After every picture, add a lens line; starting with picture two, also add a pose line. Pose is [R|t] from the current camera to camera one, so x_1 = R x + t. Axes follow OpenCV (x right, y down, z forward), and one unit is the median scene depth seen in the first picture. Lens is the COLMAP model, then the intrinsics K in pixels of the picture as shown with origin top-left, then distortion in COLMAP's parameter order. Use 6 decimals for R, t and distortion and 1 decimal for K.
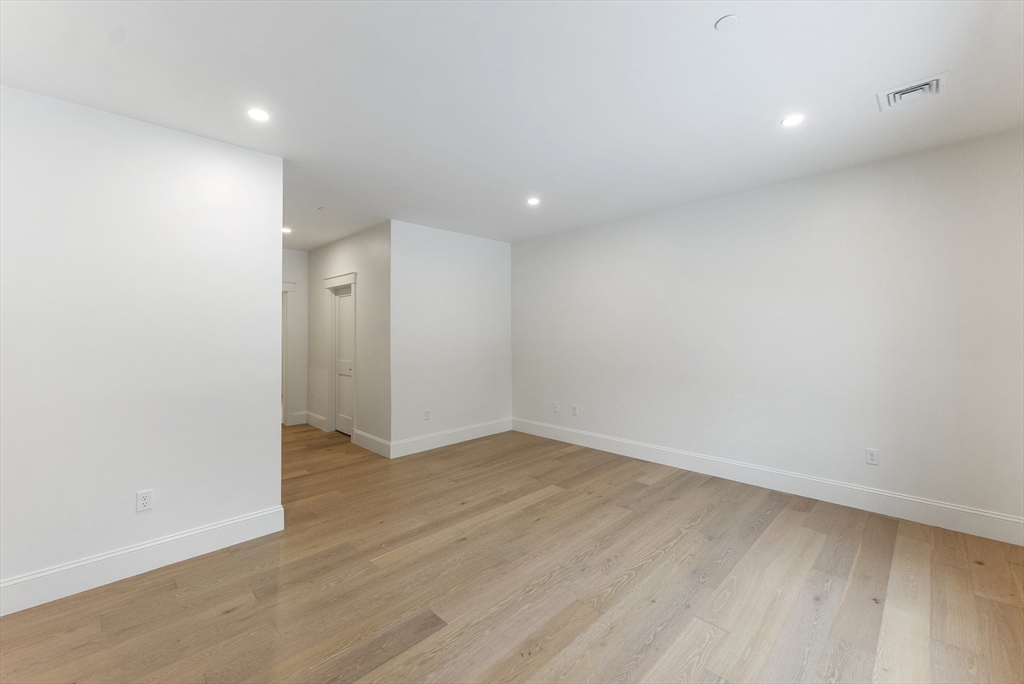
lens RADIAL K [[414.2, 0, 514.3], [0, 414.2, 333.8], [0, 0, 1]] dist [-0.000069, -0.000105]
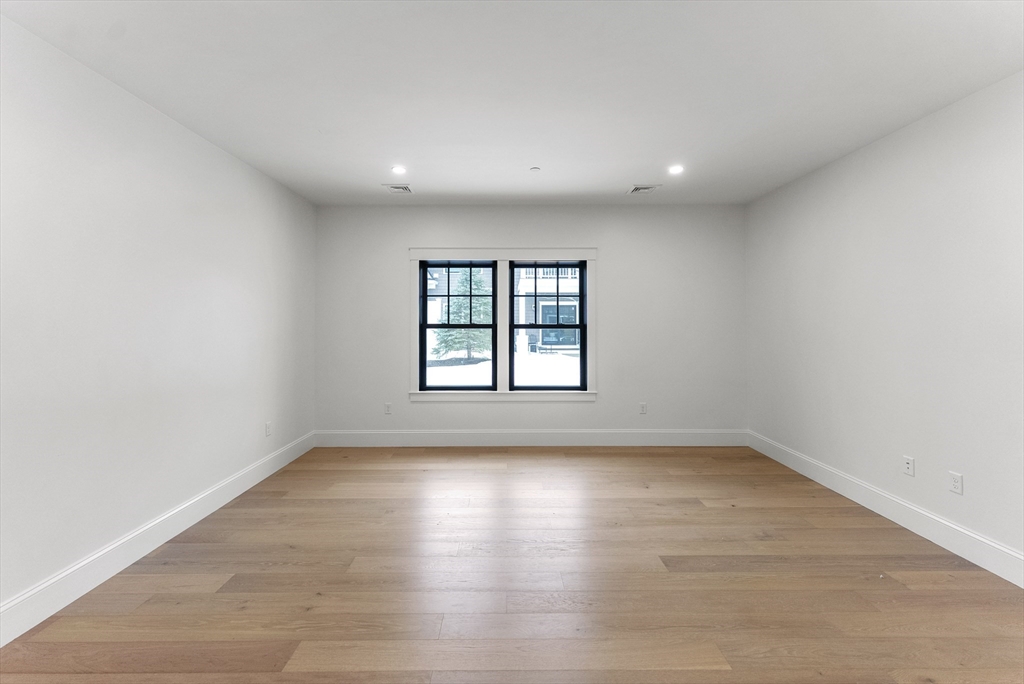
lens RADIAL K [[414.2, 0, 503.6], [0, 414.2, 324.0], [0, 0, 1]] dist [-0.000069, -0.000105]
pose [[-0.691392, 0.010059, 0.722410, -0.428646], [0.013877, 0.999904, -0.000643, 0.007779], [-0.722347, 0.009580, -0.691465, 1.265301]]
